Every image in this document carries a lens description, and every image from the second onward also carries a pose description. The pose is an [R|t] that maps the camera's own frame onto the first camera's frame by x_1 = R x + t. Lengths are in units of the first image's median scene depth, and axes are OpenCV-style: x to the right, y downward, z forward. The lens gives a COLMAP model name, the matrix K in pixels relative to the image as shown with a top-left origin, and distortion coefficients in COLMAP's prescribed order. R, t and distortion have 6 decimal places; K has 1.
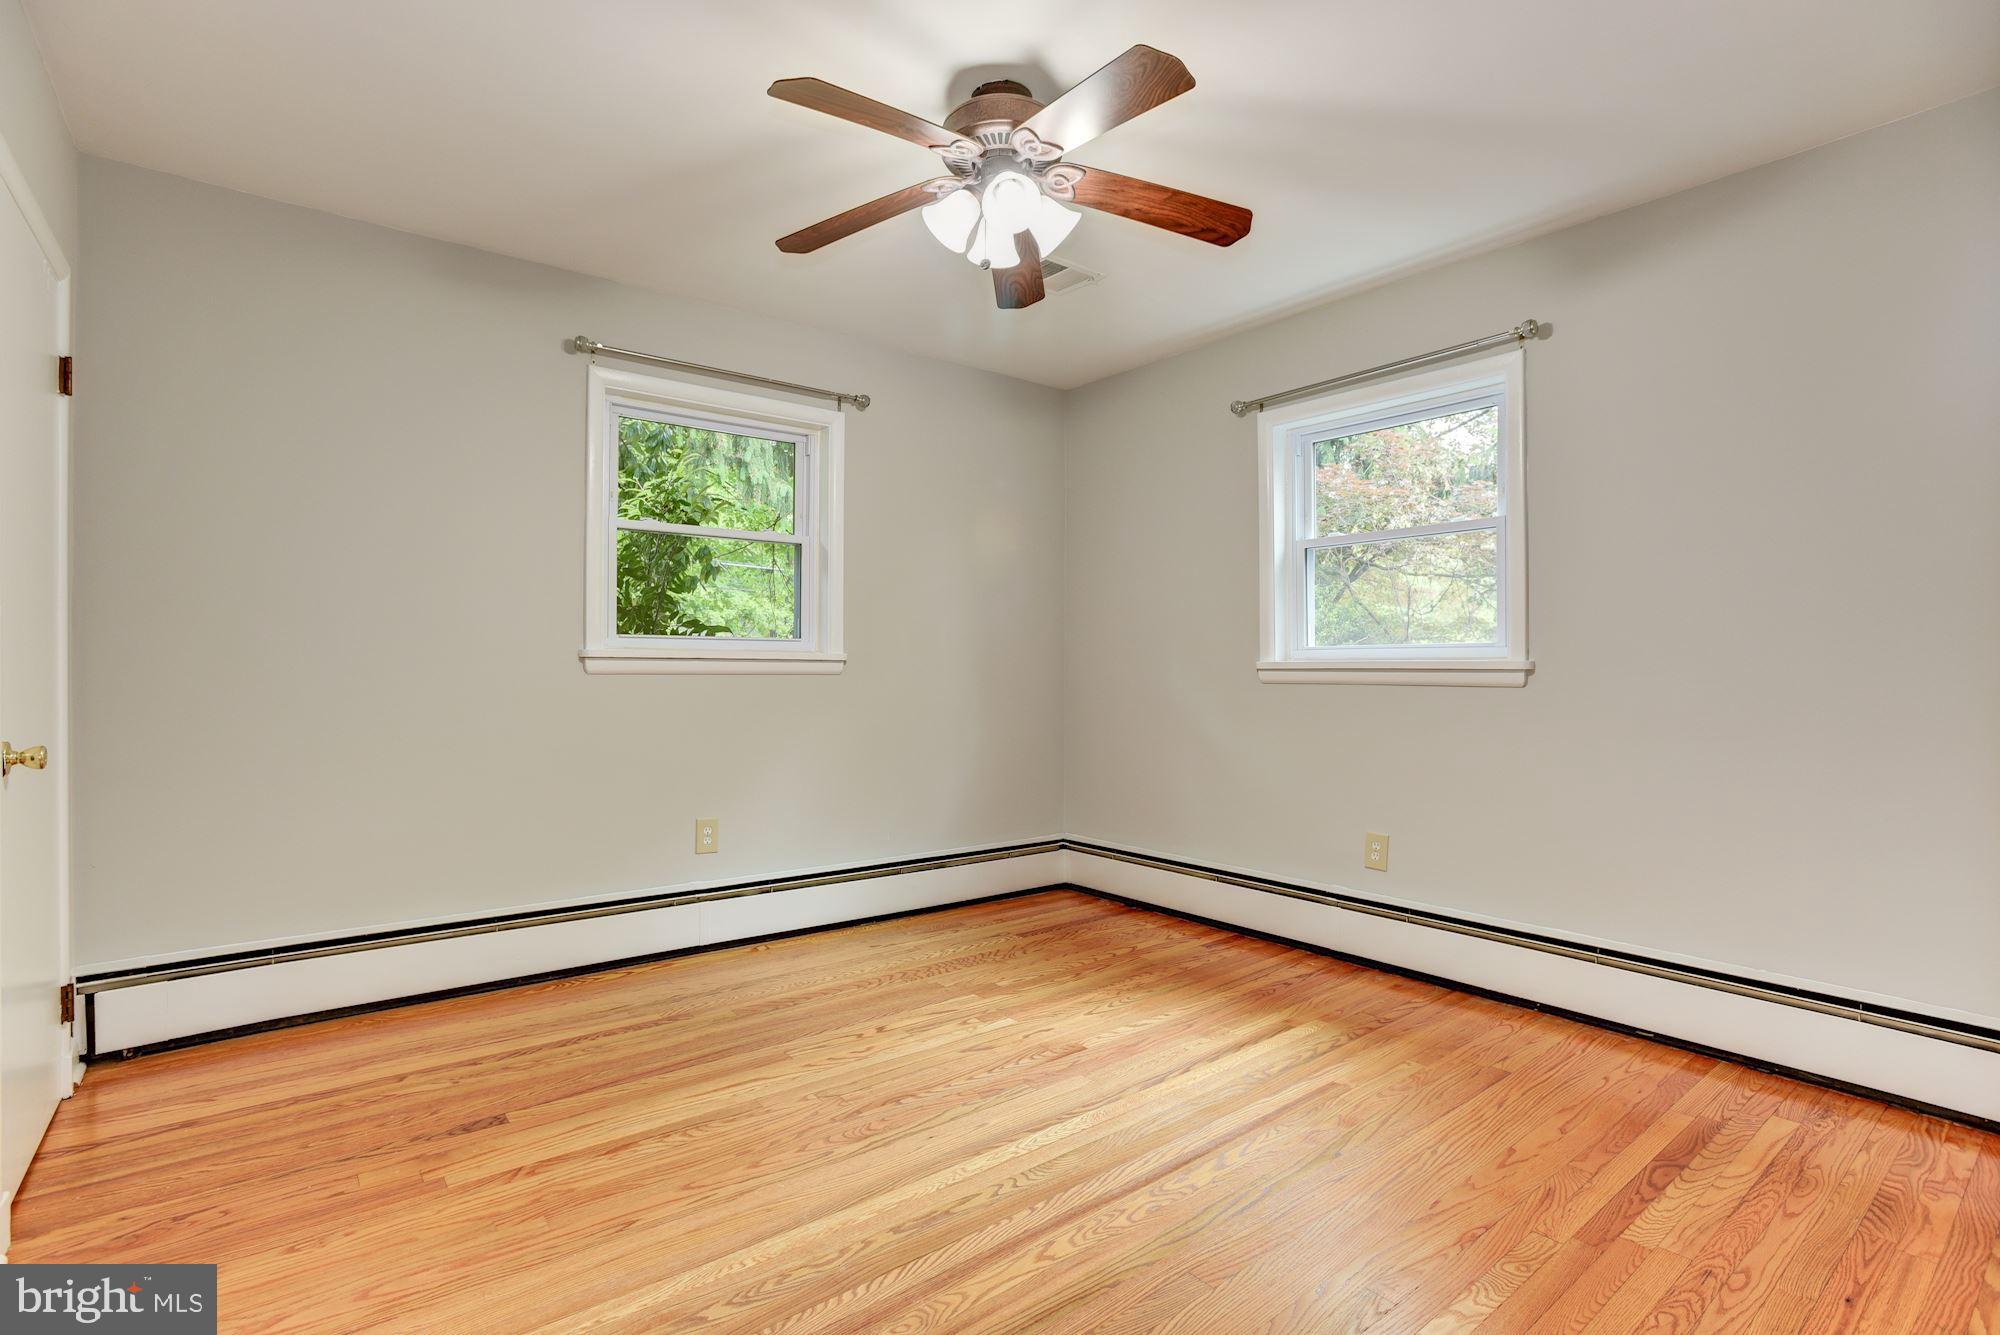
lens RADIAL K [[954.4, 0, 998.7], [0, 954.4, 662.0], [0, 0, 1]] dist [-0.053012, 0.022355]
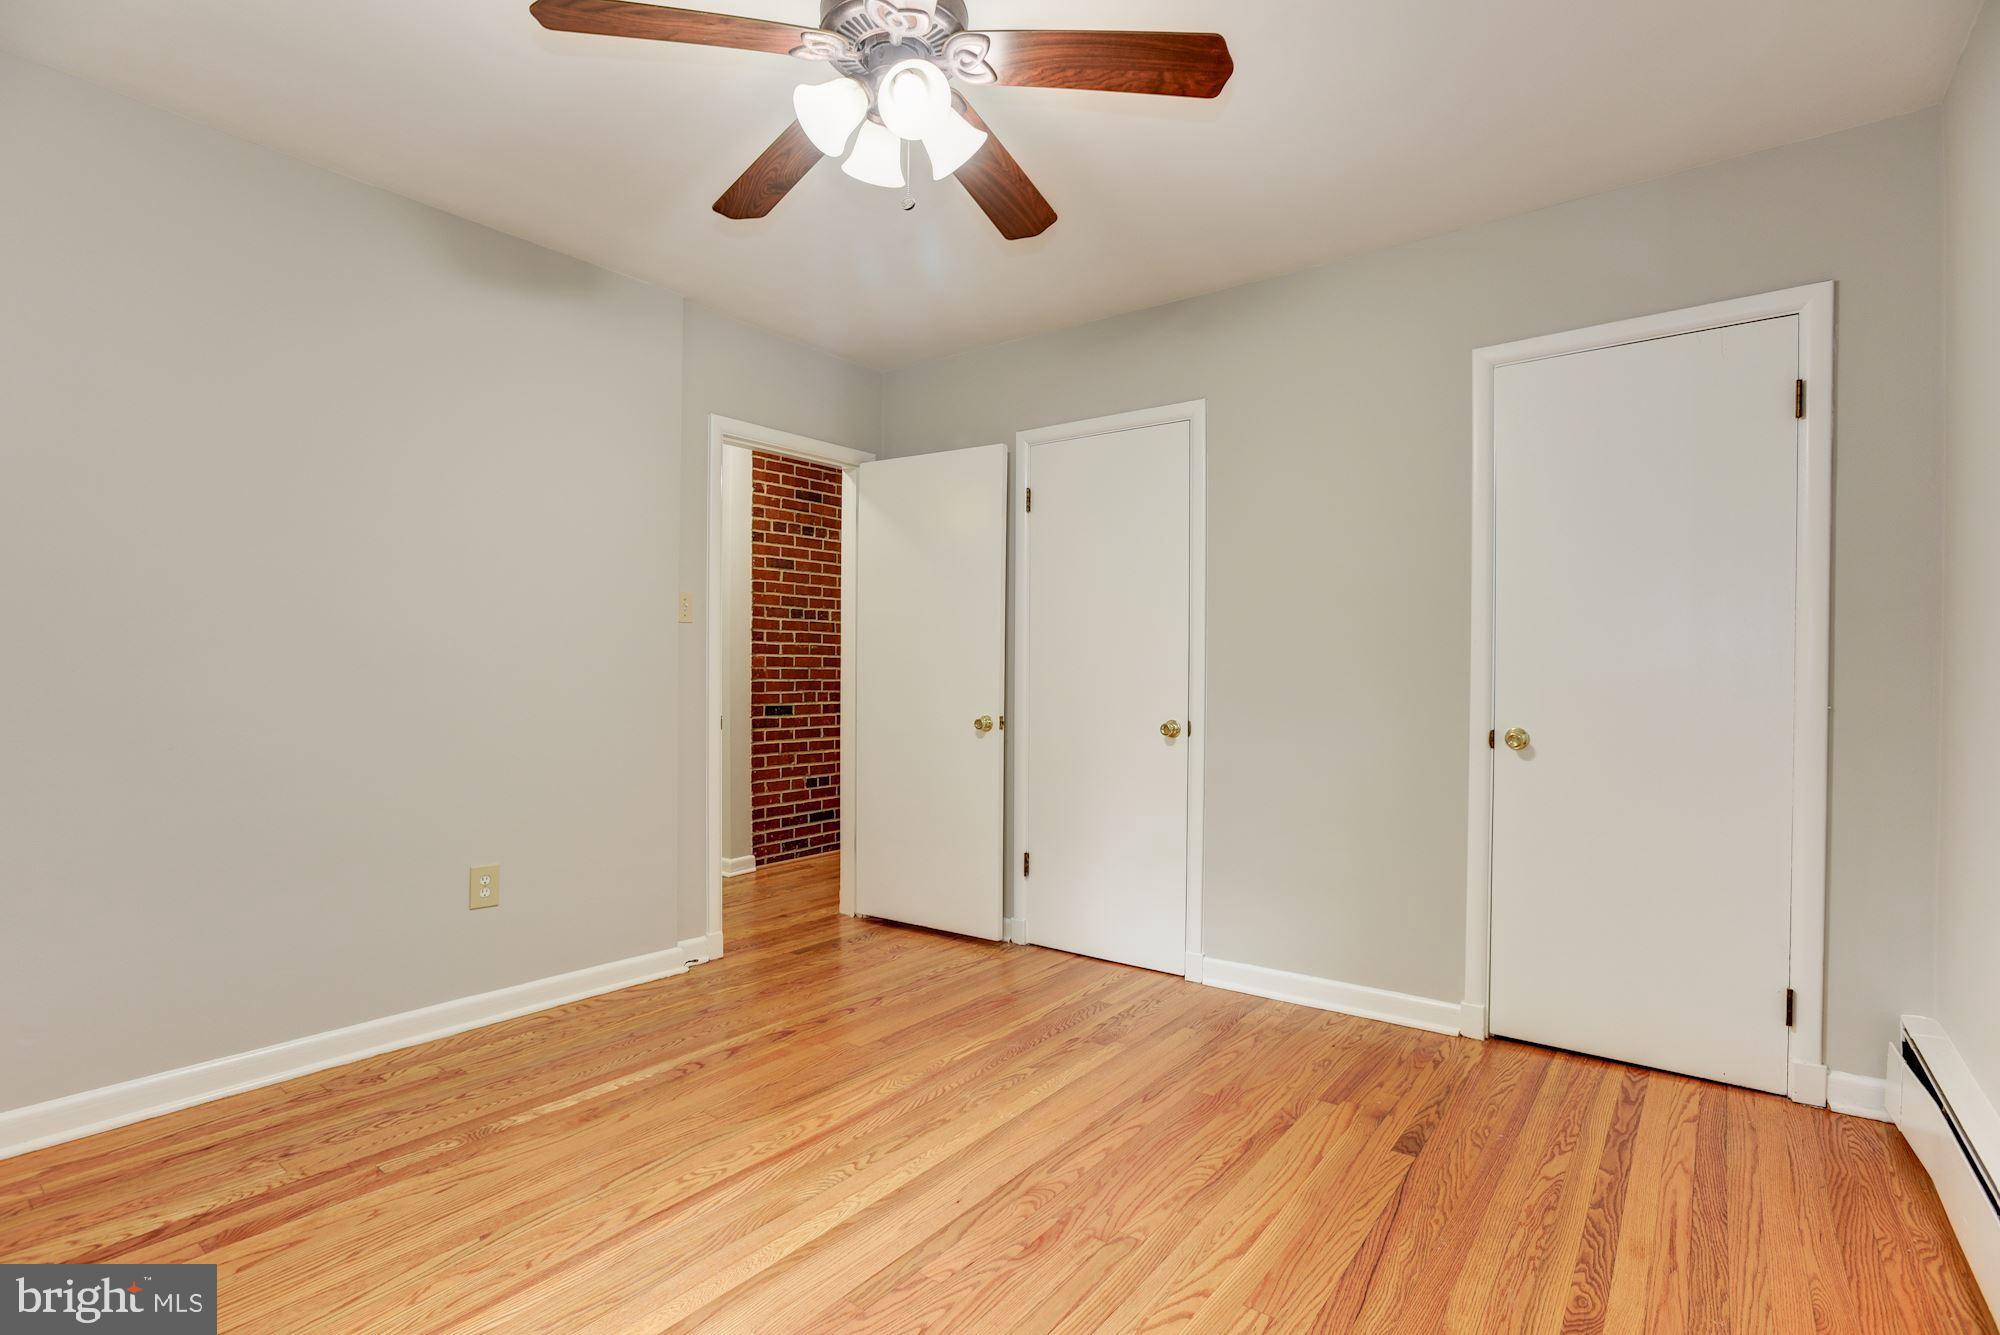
lens RADIAL K [[954.4, 0, 997.4], [0, 954.4, 668.4], [0, 0, 1]] dist [-0.053012, 0.022355]
pose [[-0.970791, -0.009342, -0.239745, 0.120678], [-0.007777, 0.999942, -0.007474, 0.005803], [0.239801, -0.005391, -0.970807, 2.060002]]
